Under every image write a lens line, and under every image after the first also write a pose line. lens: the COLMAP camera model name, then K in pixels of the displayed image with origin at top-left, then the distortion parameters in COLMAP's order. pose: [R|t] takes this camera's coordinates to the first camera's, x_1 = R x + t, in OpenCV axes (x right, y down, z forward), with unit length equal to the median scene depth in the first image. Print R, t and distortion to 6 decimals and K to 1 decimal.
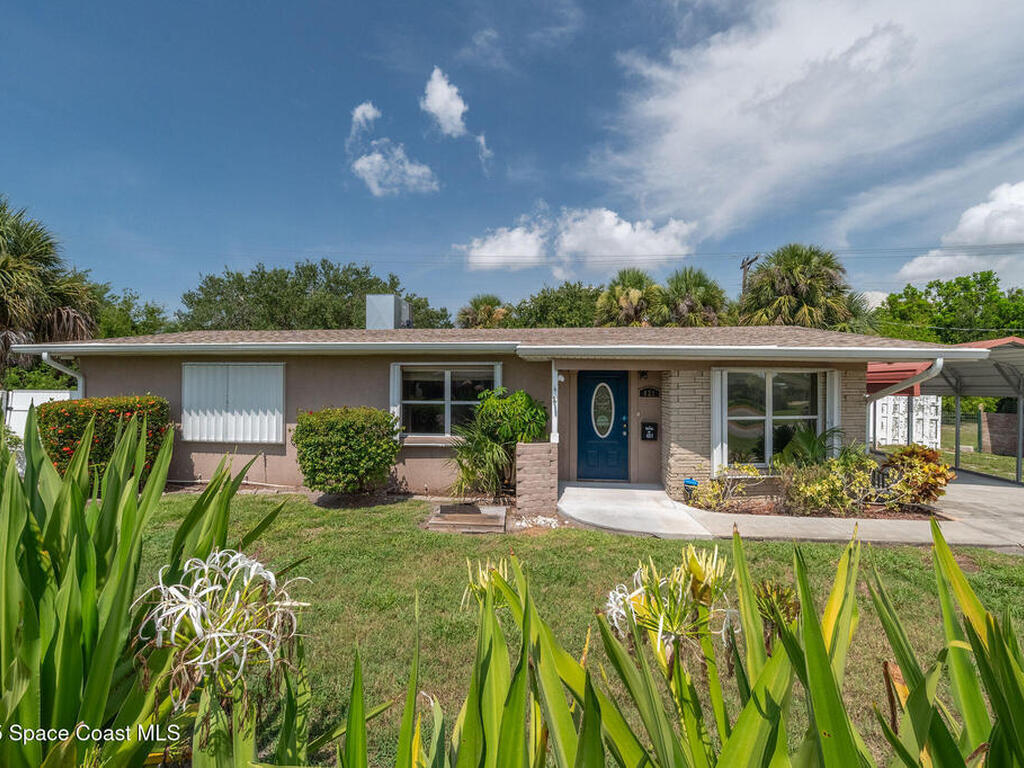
lens RADIAL K [[476.1, 0, 512.0], [0, 476.1, 384.0], [0, 0, 1]] dist [0.000879, -0.000105]
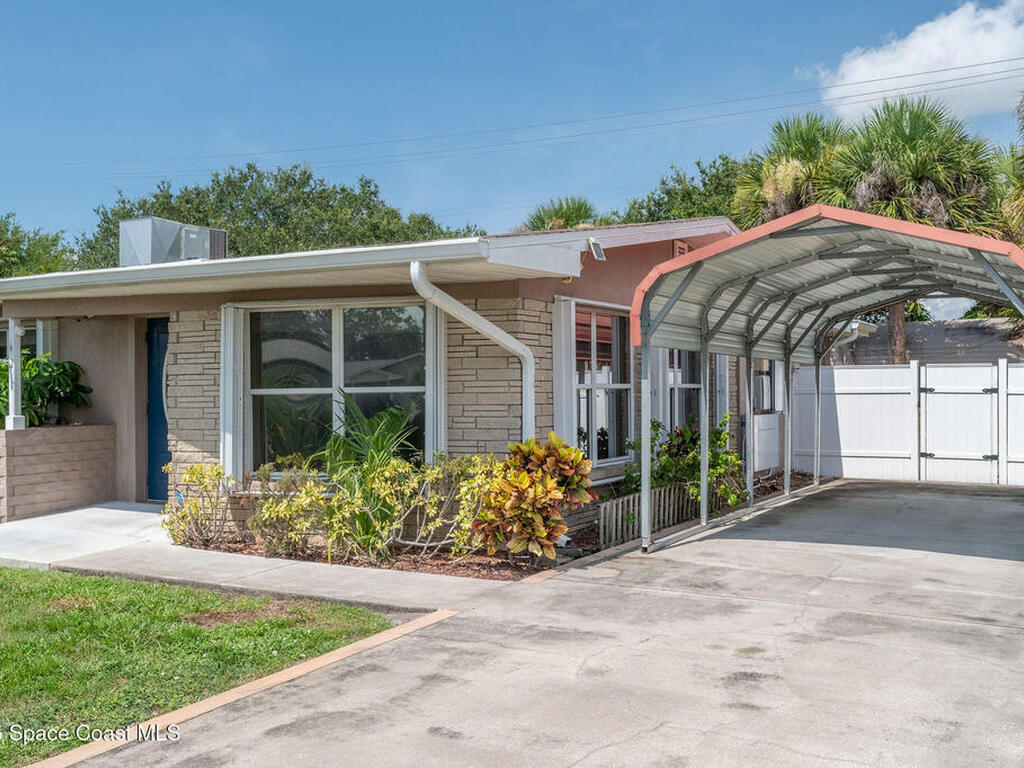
lens RADIAL K [[985.6, 0, 512.0], [0, 985.6, 384.0], [0, 0, 1]] dist [-0.009682, -0.002488]
pose [[0.921225, -0.015294, -0.388730, 1.033448], [0.012668, 0.999876, -0.009318, 0.067860], [0.388825, 0.003660, 0.921304, 0.024005]]
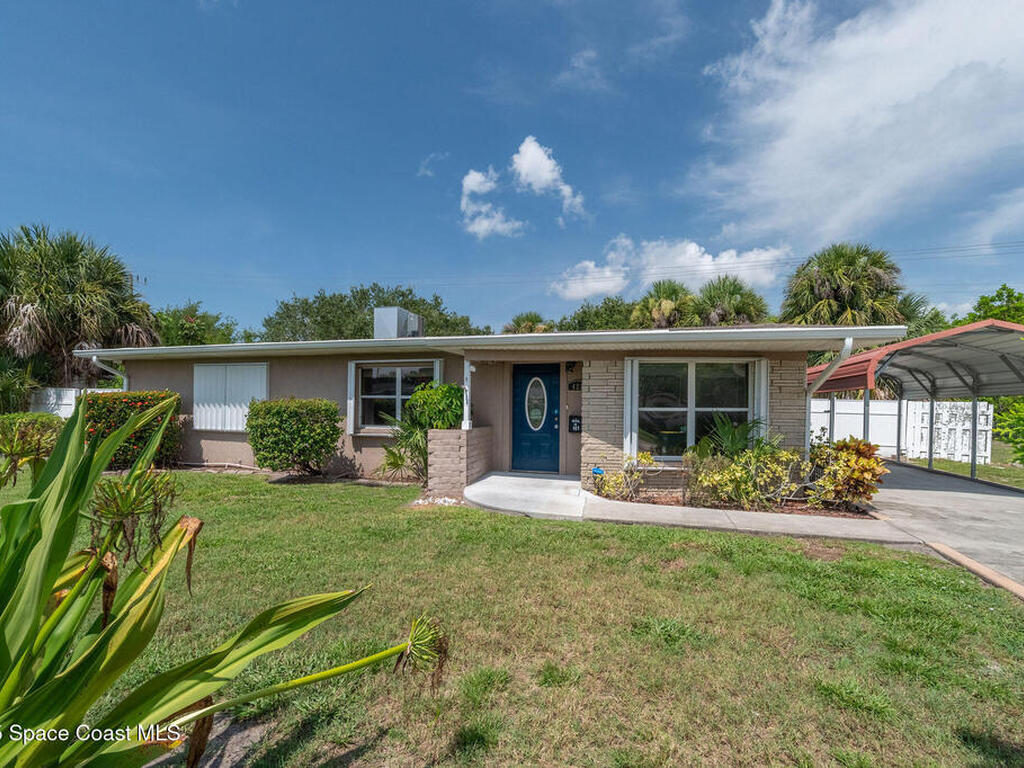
lens RADIAL K [[458.5, 0, 513.4], [0, 458.5, 409.6], [0, 0, 1]] dist [0.000561, 0.000144]
pose [[0.984102, 0.006454, -0.177490, 0.310683], [-0.005012, 0.999951, 0.008575, 0.057714], [0.177536, -0.007549, 0.984085, 0.014983]]
